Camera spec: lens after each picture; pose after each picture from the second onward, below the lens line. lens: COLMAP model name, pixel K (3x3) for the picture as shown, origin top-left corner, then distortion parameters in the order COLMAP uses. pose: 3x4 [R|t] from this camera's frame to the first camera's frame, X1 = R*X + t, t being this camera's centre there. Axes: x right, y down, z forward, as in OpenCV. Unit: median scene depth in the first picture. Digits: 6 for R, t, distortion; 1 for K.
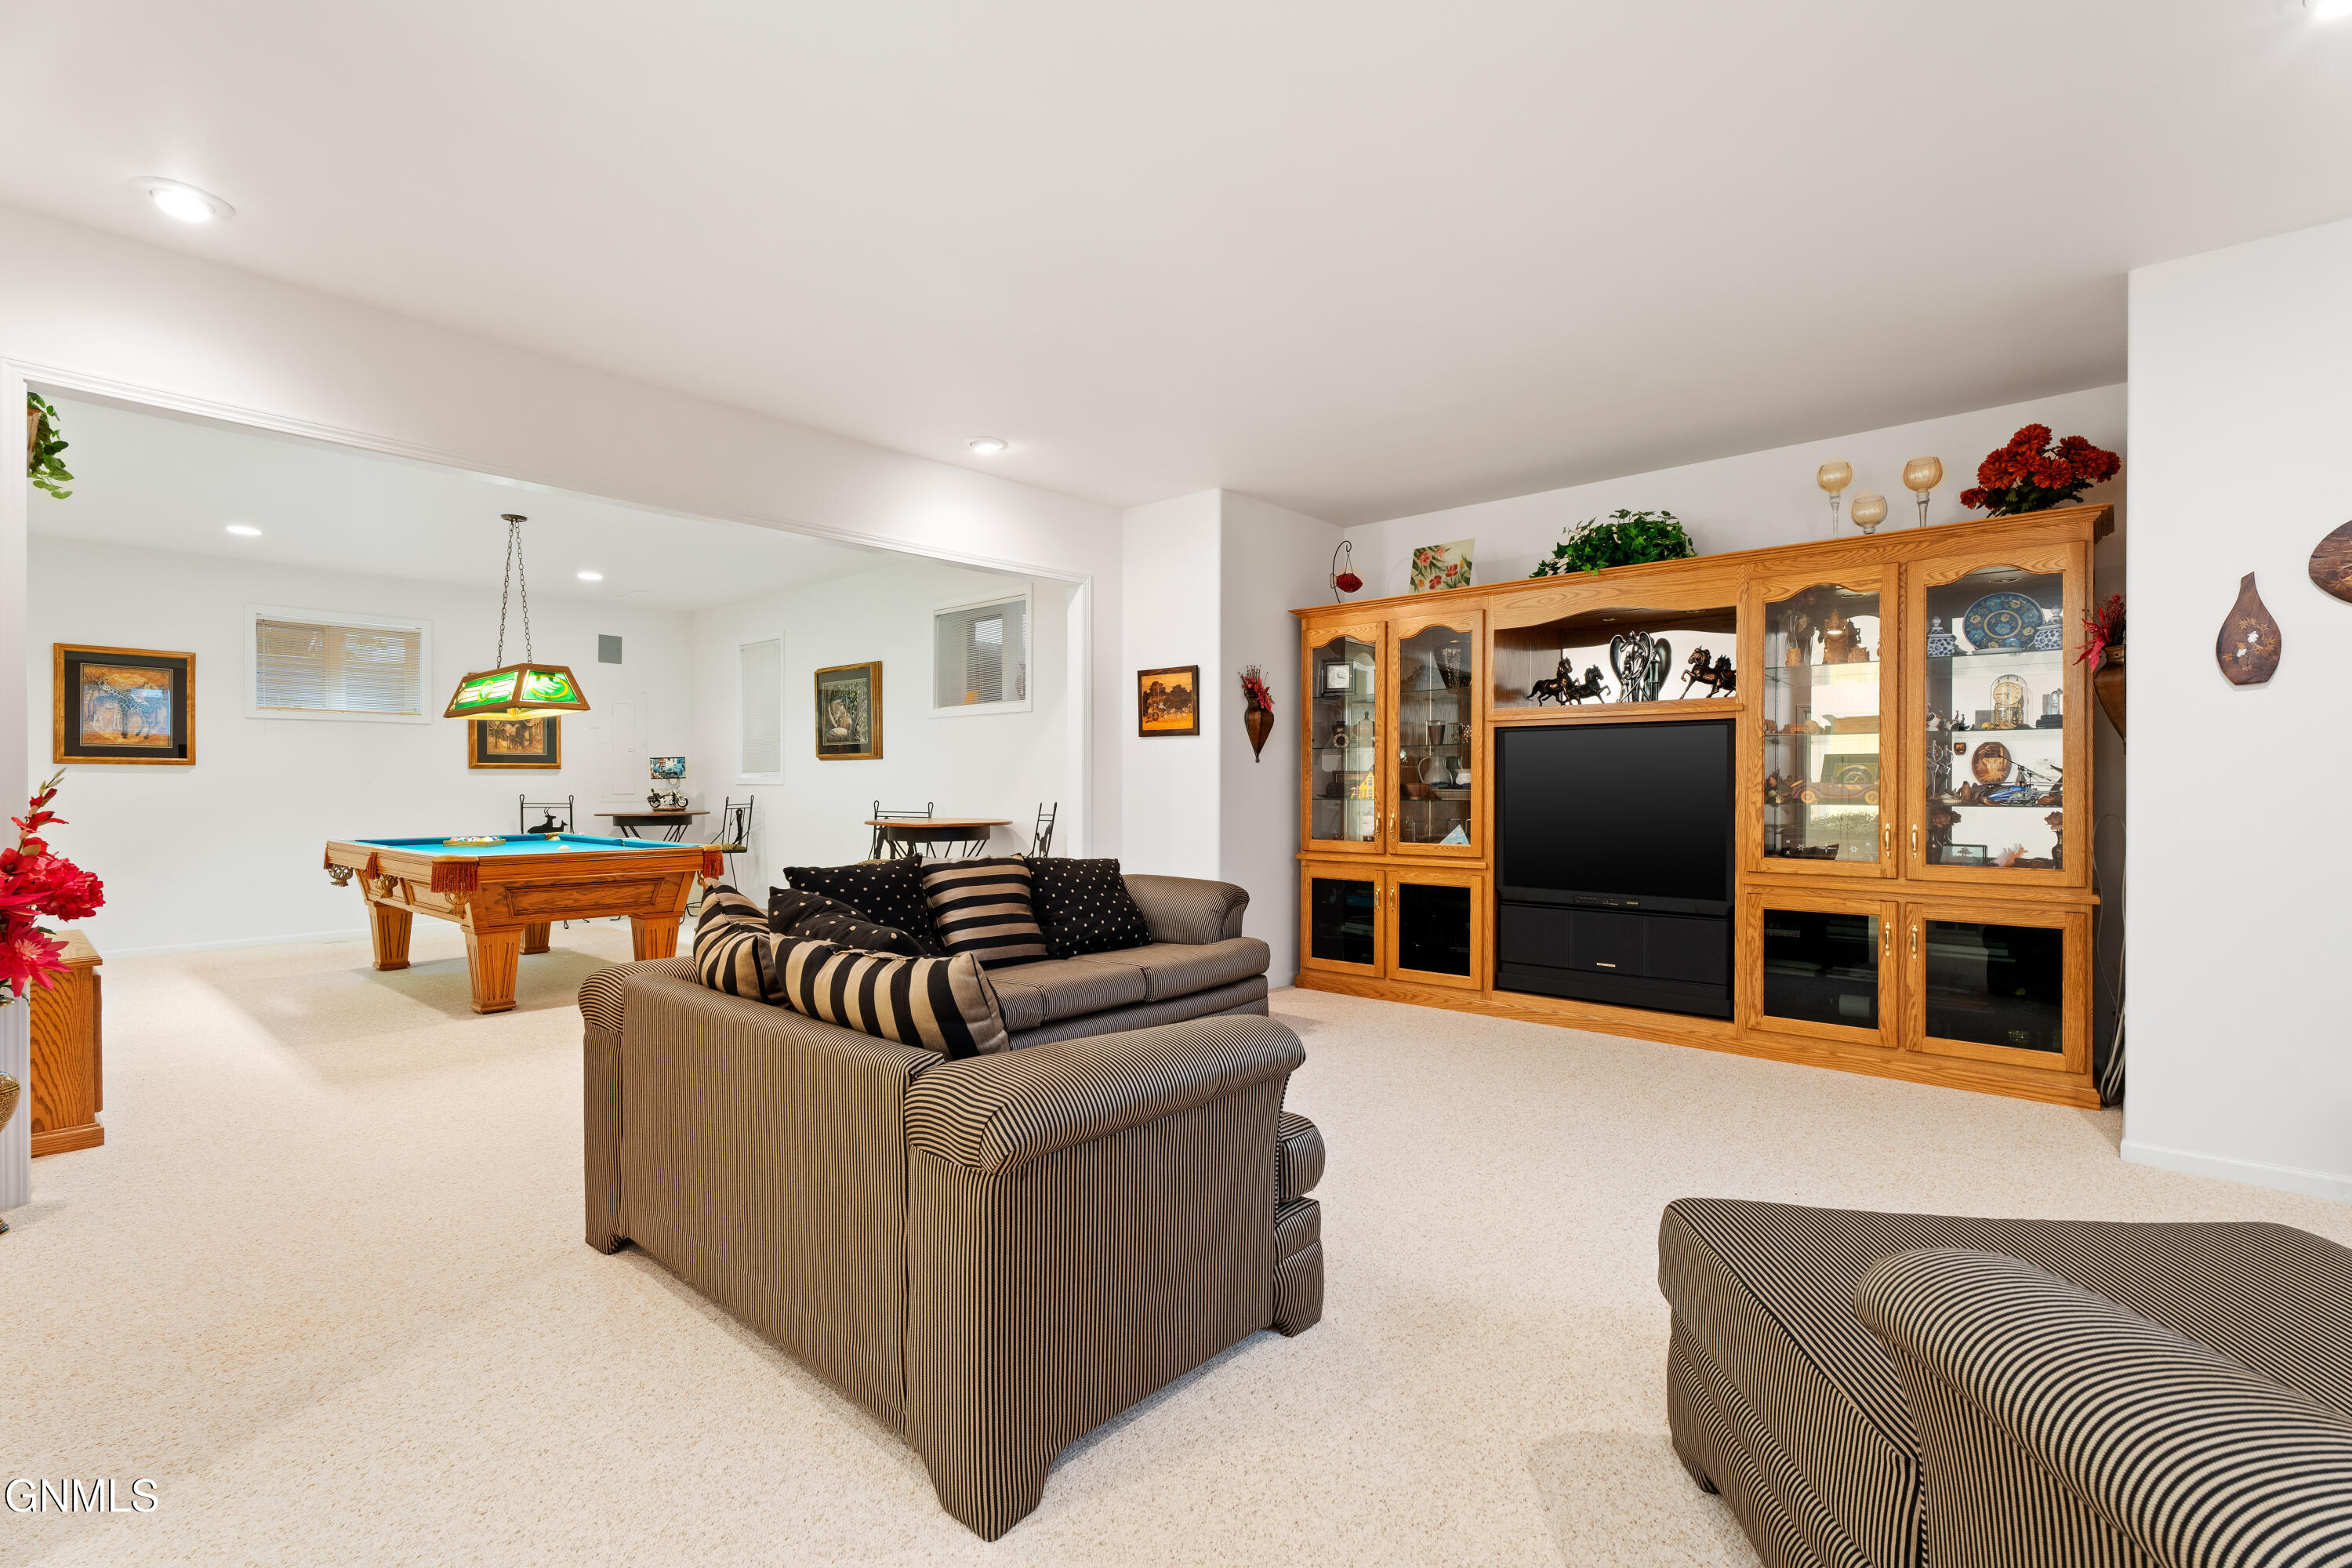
lens RADIAL K [[1079.6, 0, 1172.9], [0, 1079.6, 786.4], [0, 0, 1]] dist [0.014992, -0.000579]
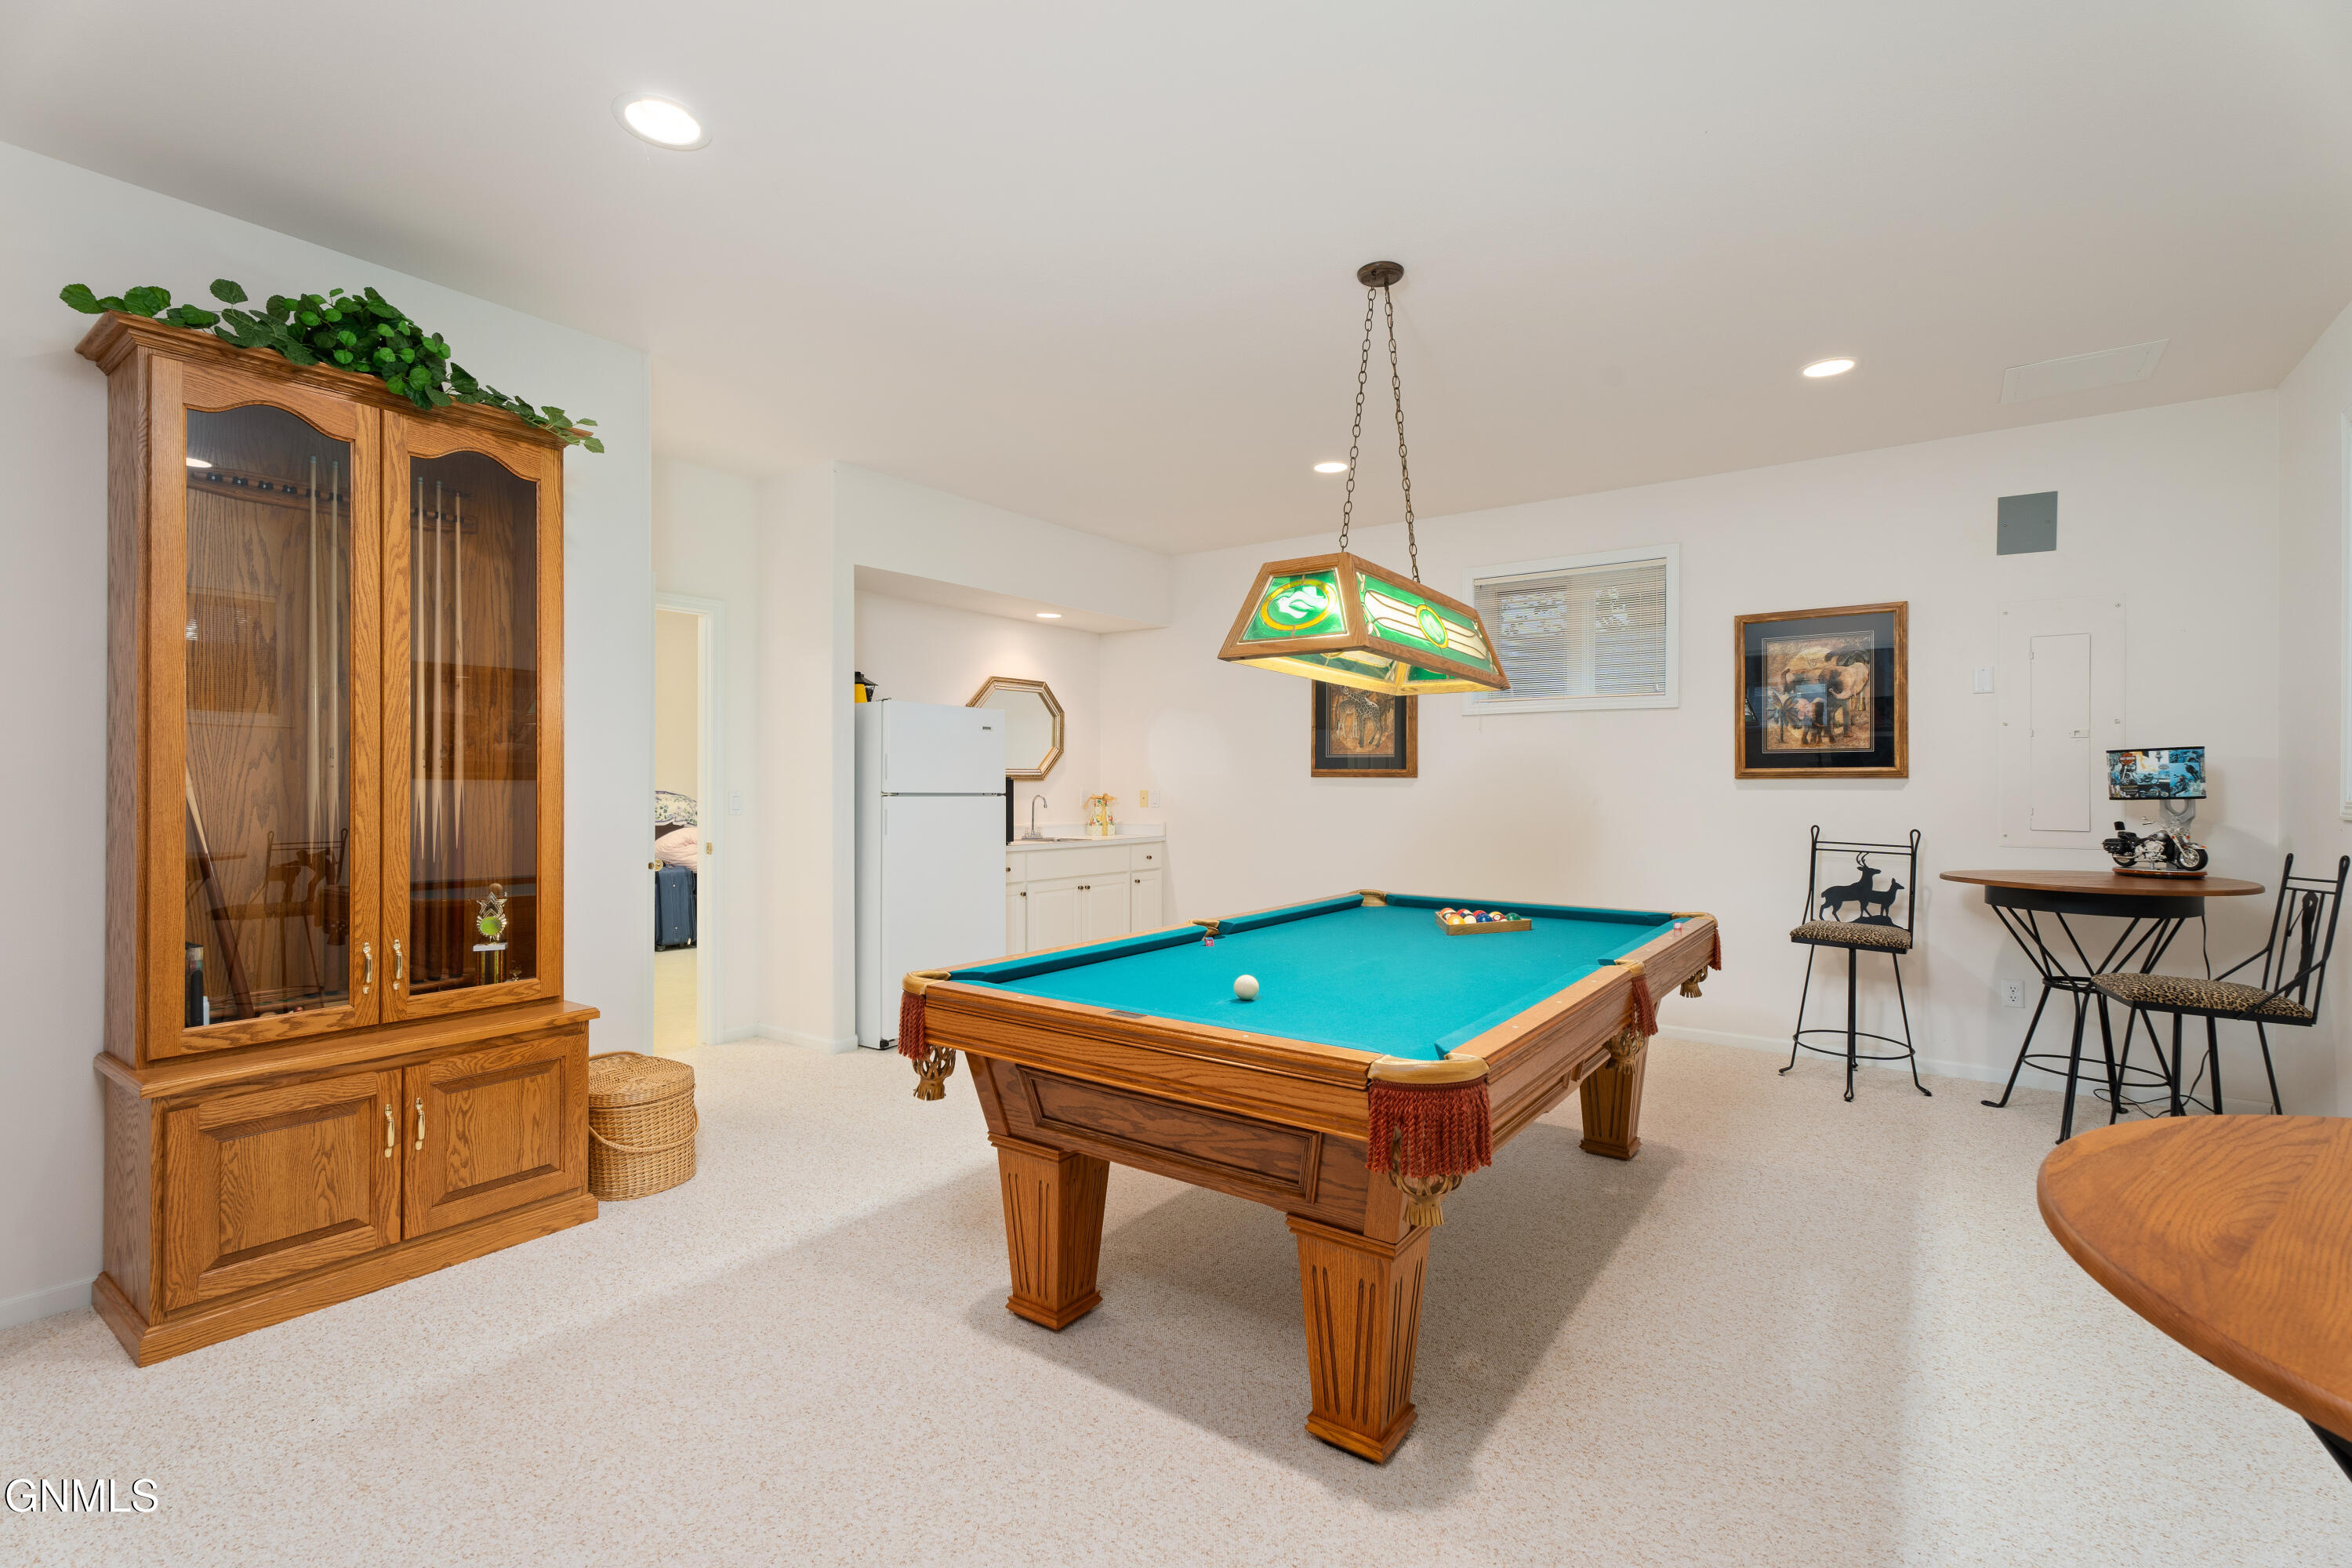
lens RADIAL K [[1064.9, 0, 1163.6], [0, 1064.9, 777.0], [0, 0, 1]] dist [0.003358, 0.001322]
pose [[0.106243, -0.002344, -0.994337, -0.128335], [-0.004523, 0.999986, -0.002840, -0.017330], [0.994330, 0.004799, 0.106231, 0.770876]]
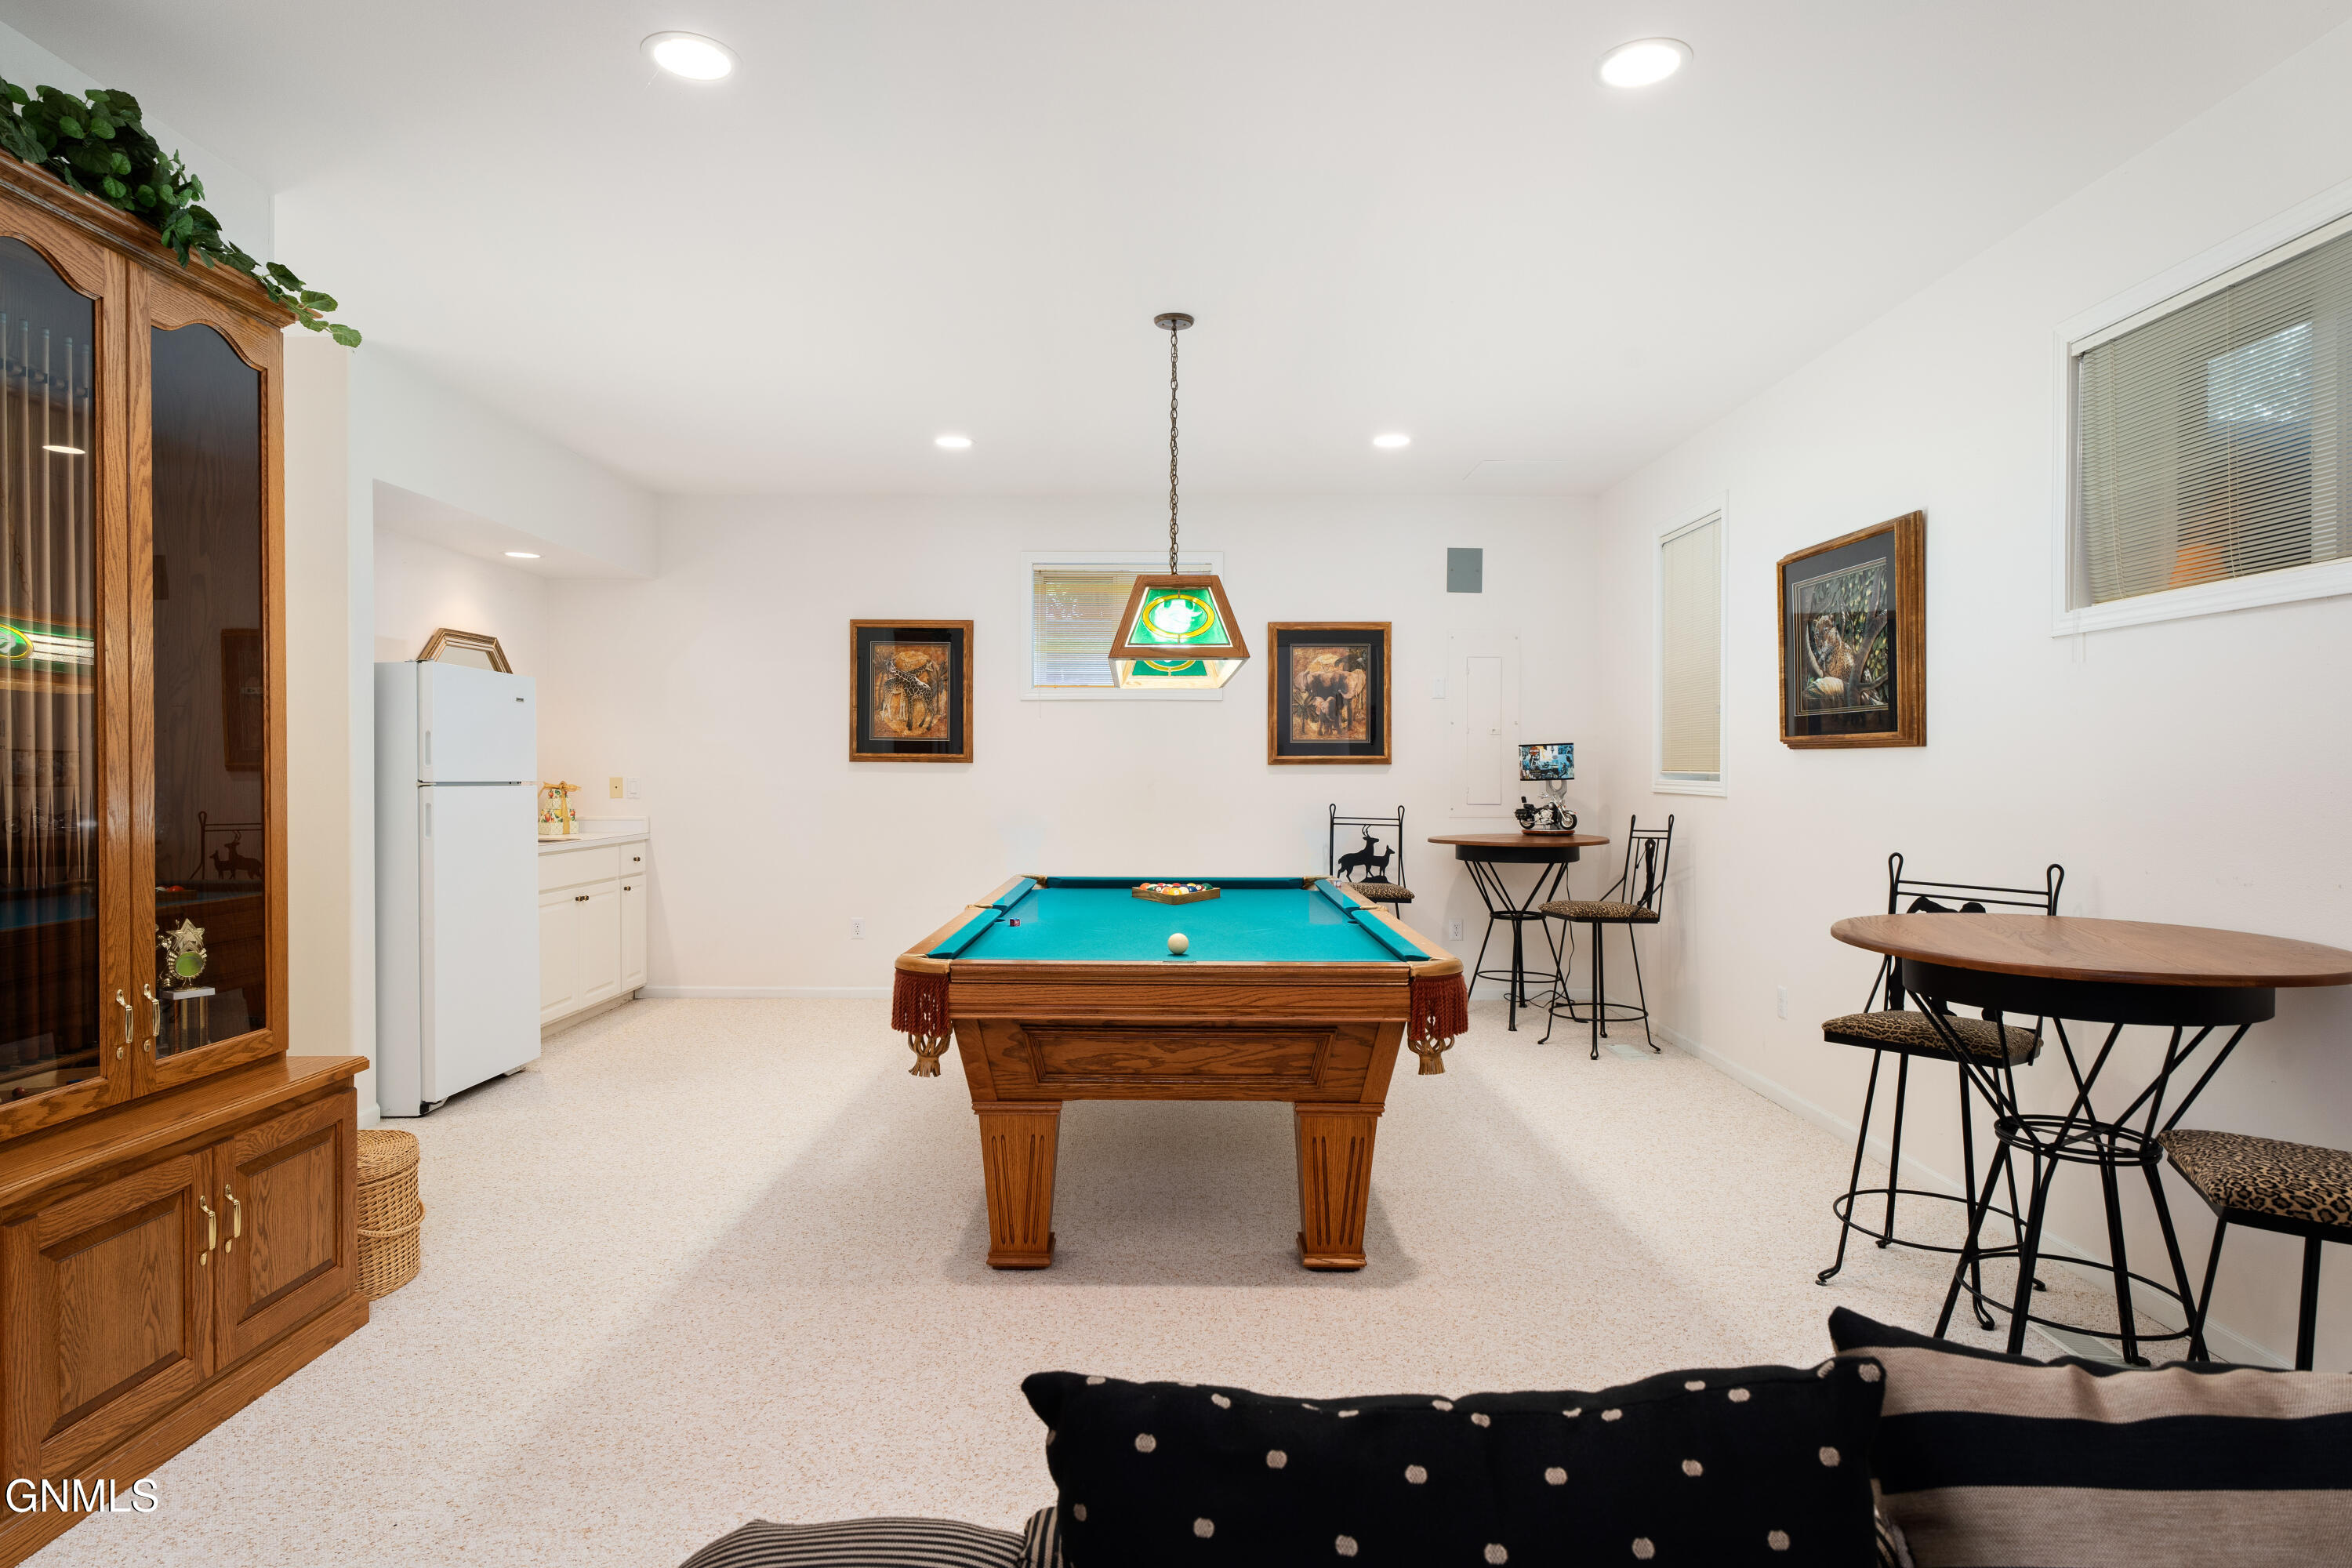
lens RADIAL K [[1319.7, 0, 1171.9], [0, 1319.7, 767.6], [0, 0, 1]] dist [-0.008242, 0.001027]
pose [[0.673681, 0.003499, -0.739014, -0.099012], [-0.005199, 0.999986, -0.000004, -0.017362], [0.739004, 0.003845, 0.673690, 0.492684]]
